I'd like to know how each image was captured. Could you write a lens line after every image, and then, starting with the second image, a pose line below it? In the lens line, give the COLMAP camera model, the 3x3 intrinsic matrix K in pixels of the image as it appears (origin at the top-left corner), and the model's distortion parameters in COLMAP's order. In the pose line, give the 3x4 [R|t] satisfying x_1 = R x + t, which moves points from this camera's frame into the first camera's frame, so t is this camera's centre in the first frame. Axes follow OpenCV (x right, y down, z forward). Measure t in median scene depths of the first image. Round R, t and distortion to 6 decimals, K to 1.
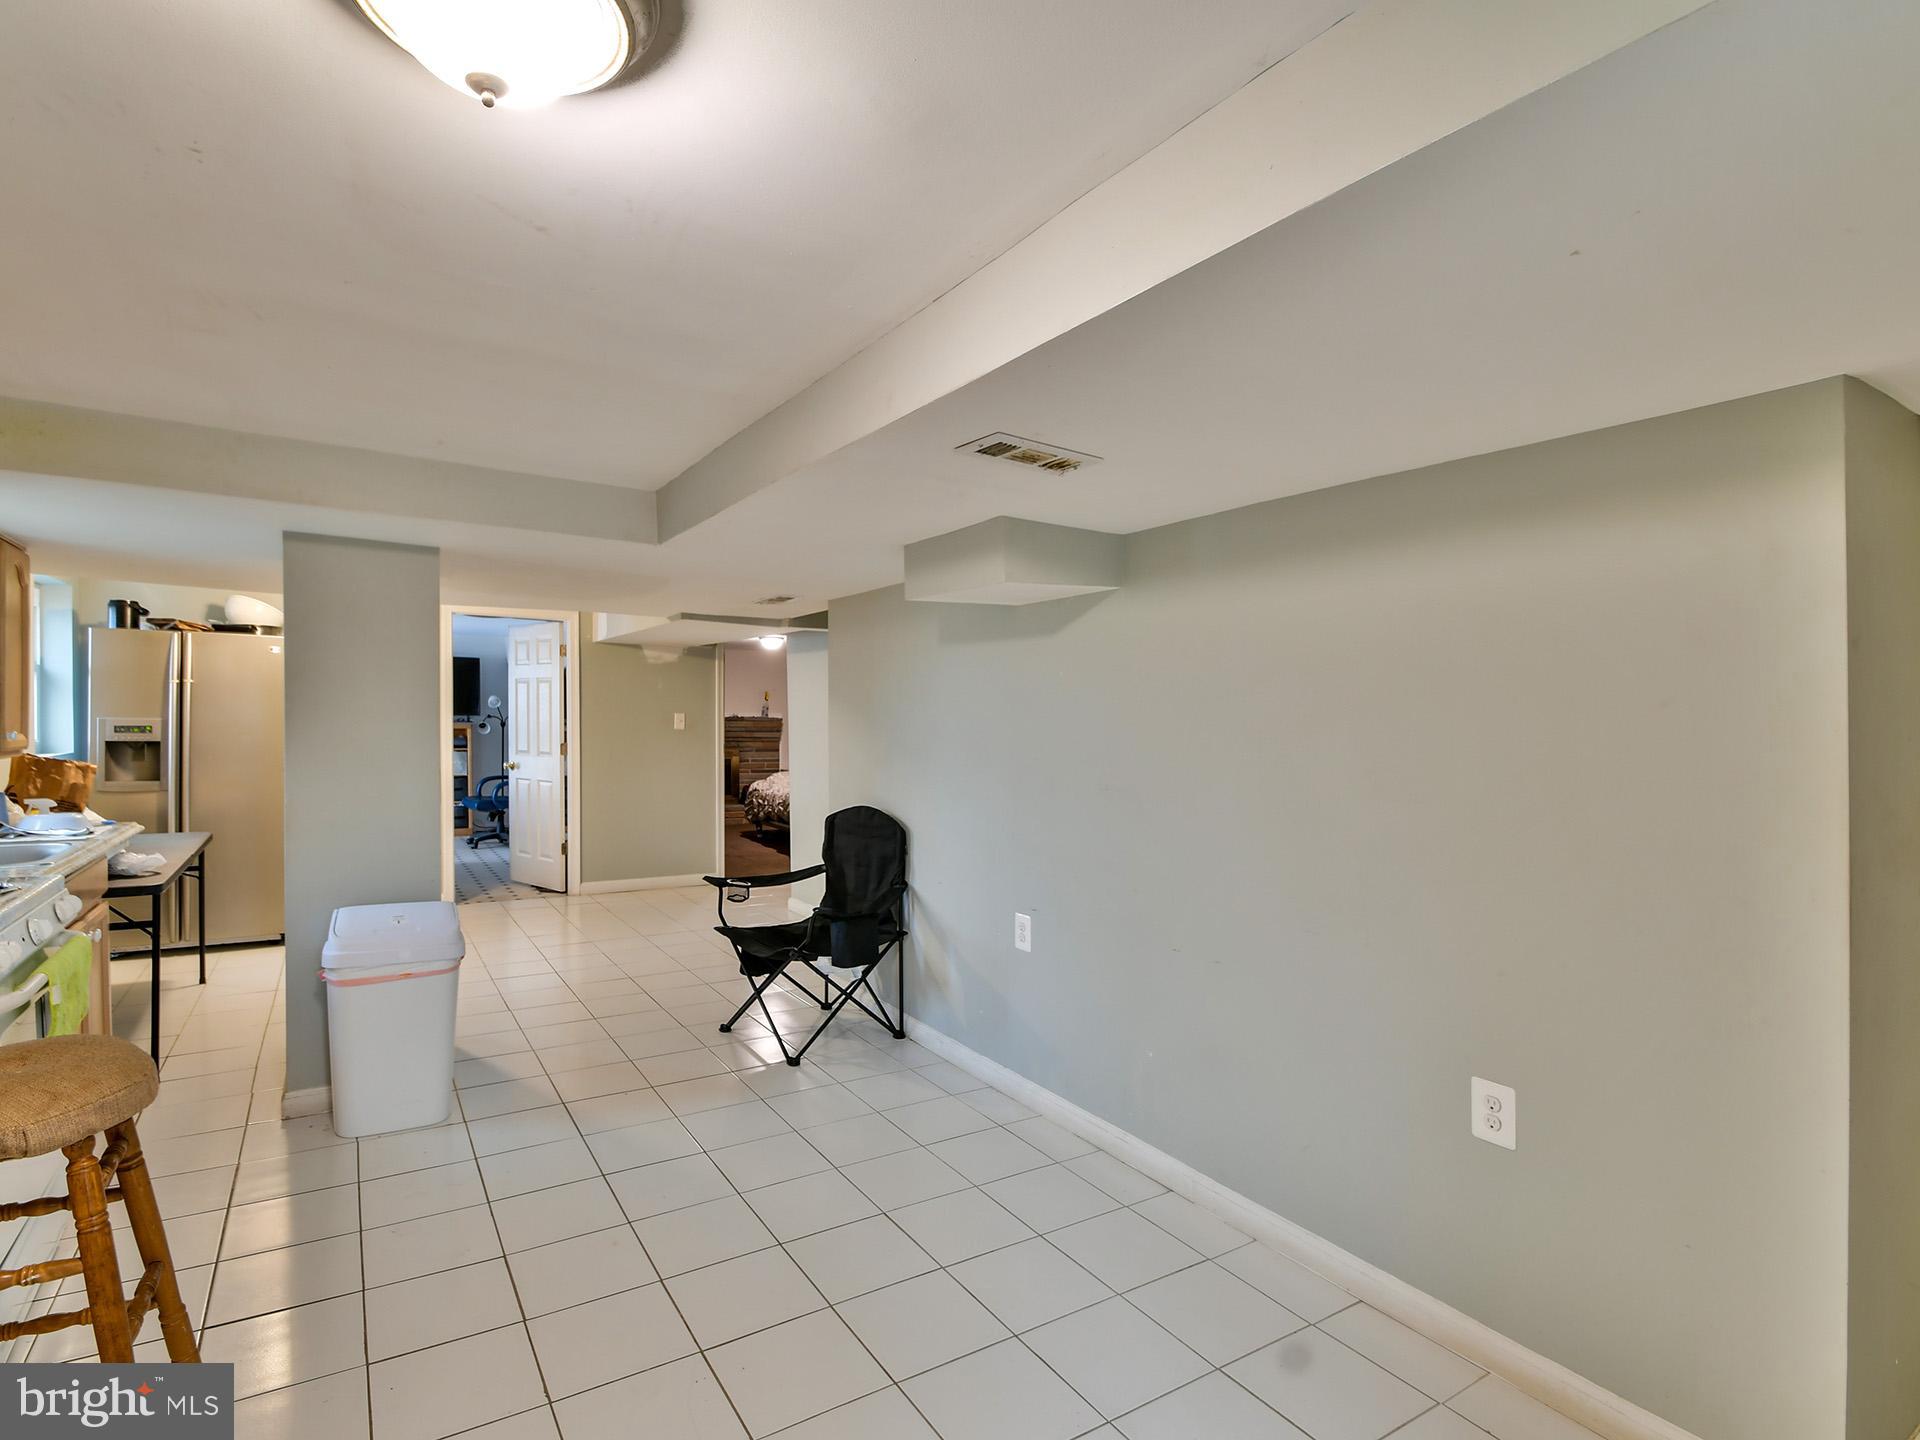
lens RADIAL K [[977.0, 0, 961.8], [0, 977.0, 718.1], [0, 0, 1]] dist [-0.001088, -0.000094]
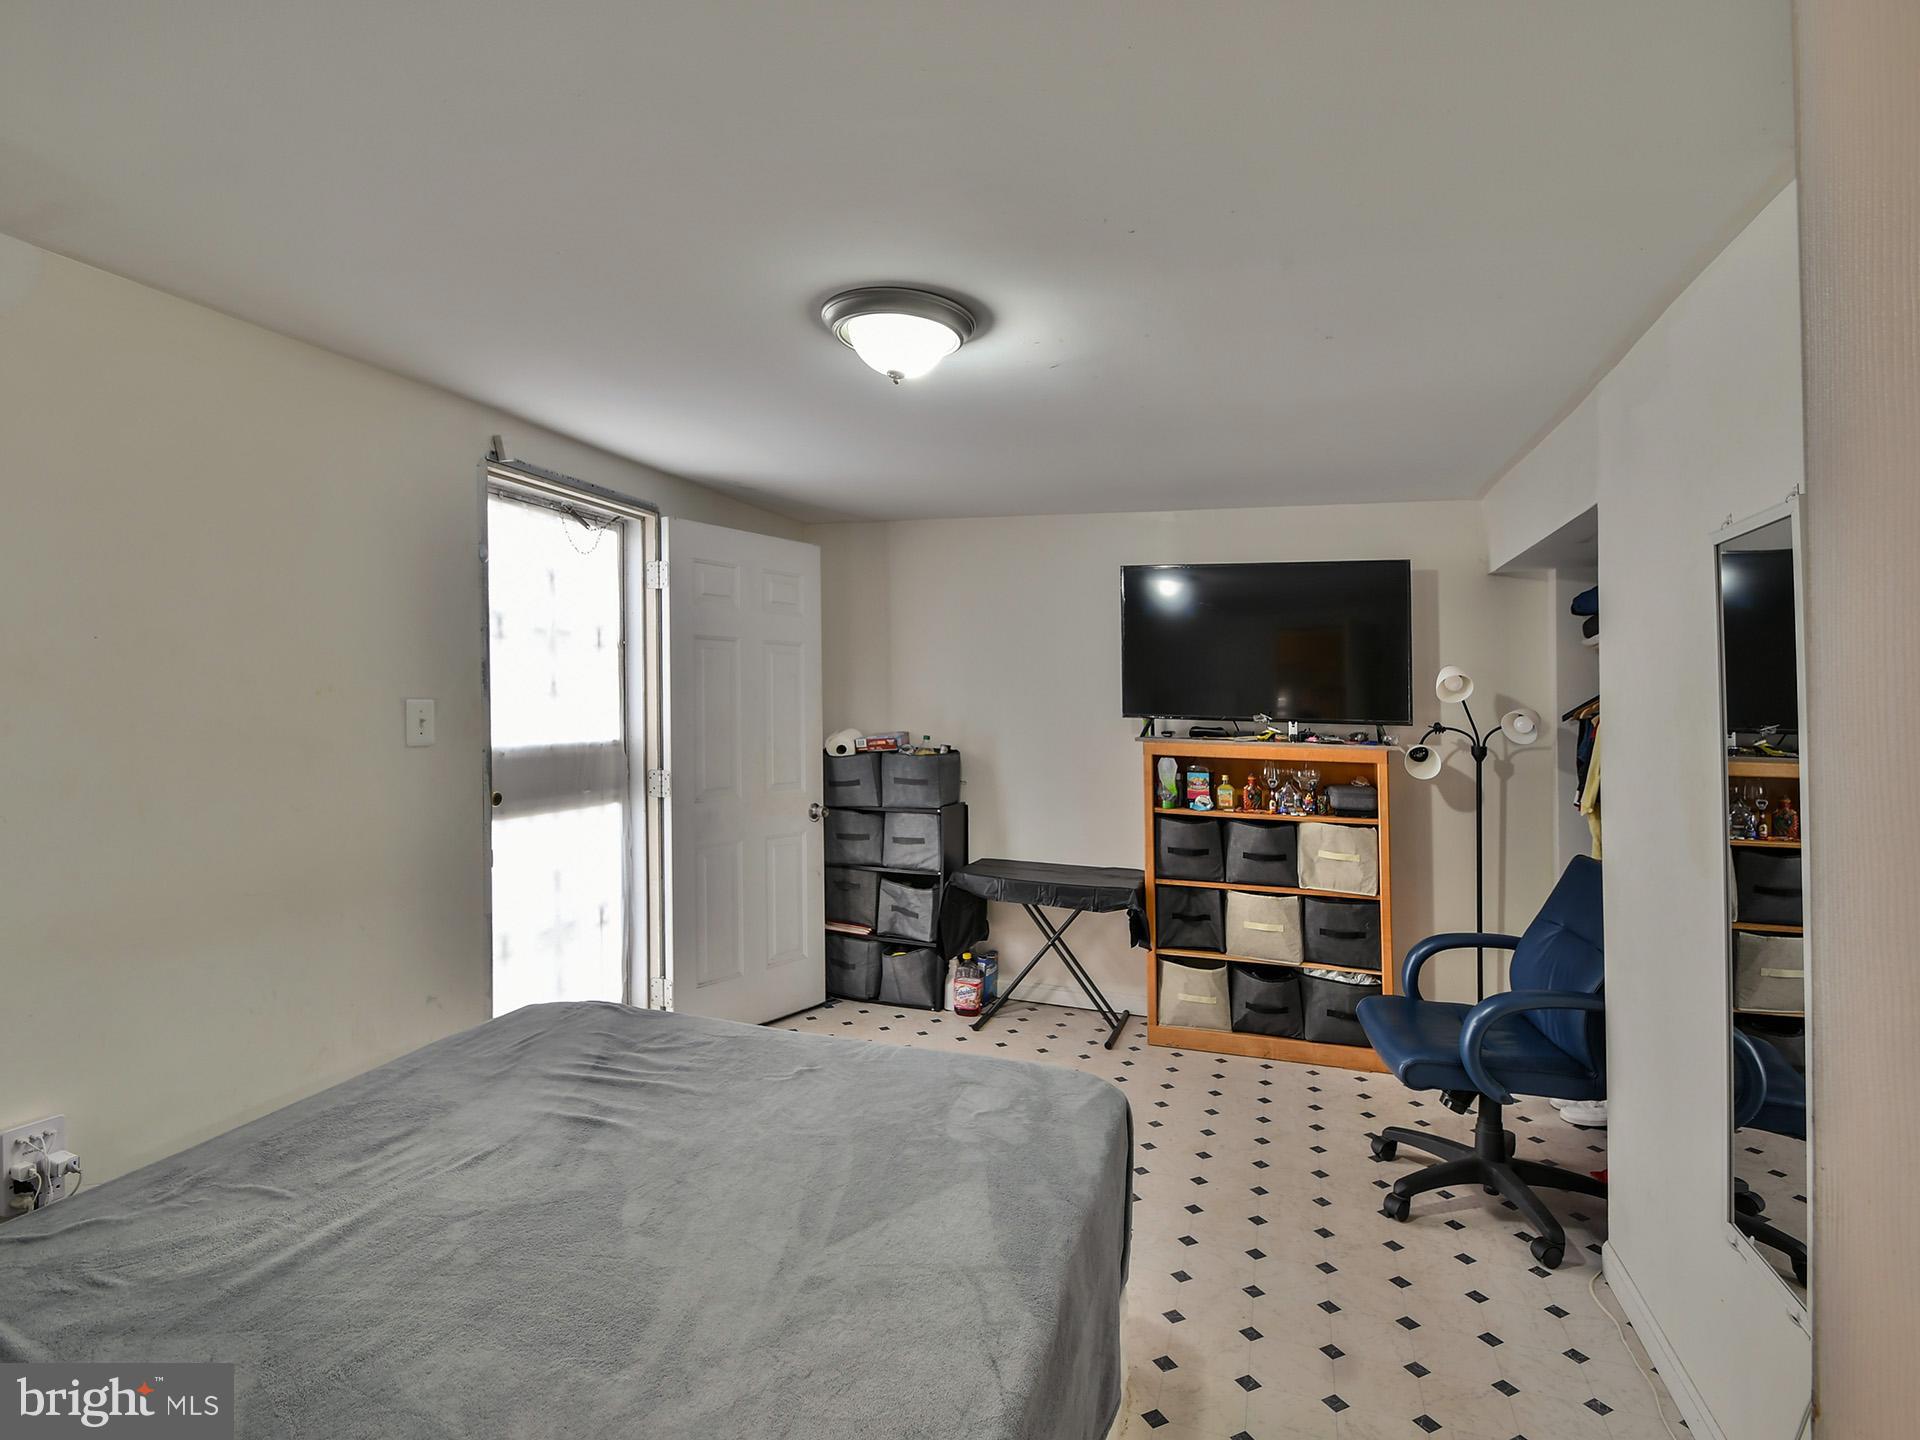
lens RADIAL K [[977.0, 0, 961.4], [0, 977.0, 712.1], [0, 0, 1]] dist [-0.001088, -0.000094]
pose [[0.633406, -0.001431, -0.773819, -0.319354], [0.001803, 0.999998, -0.000373, -0.007941], [0.773818, -0.001159, 0.633407, 0.642178]]
